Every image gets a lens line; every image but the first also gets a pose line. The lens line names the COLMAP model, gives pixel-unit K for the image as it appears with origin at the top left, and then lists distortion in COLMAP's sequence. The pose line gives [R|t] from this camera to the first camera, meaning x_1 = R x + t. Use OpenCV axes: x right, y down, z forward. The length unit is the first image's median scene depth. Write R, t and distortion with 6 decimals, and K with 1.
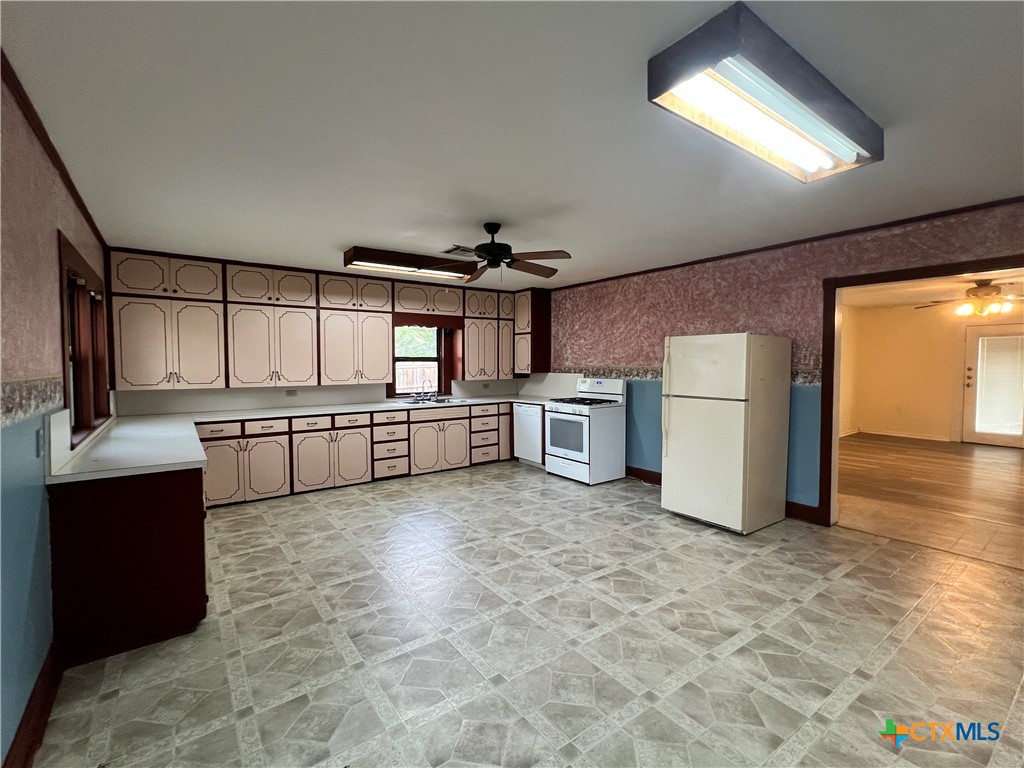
lens RADIAL K [[460.3, 0, 510.5], [0, 460.3, 383.6], [0, 0, 1]] dist [-0.003730, 0.000753]
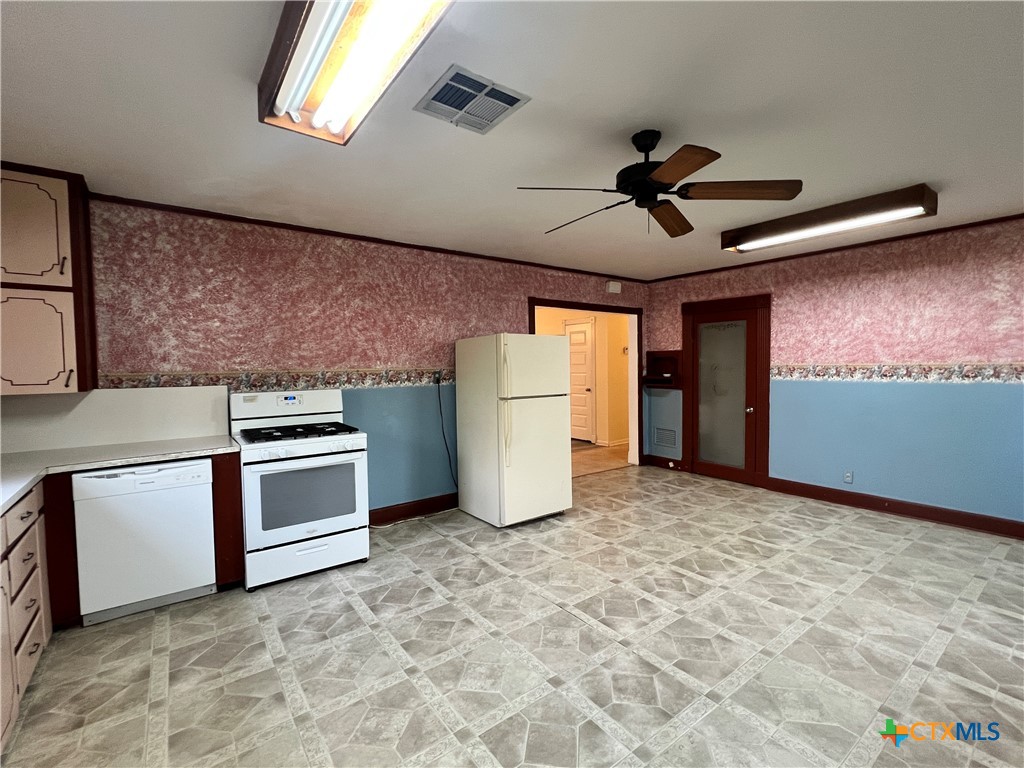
lens RADIAL K [[460.3, 0, 510.5], [0, 460.3, 383.6], [0, 0, 1]] dist [-0.003730, 0.000753]
pose [[-0.009293, -0.040382, 0.999141, -0.514847], [0.055669, 0.997614, 0.040838, -0.037137], [-0.998406, 0.056001, -0.007023, 0.924913]]
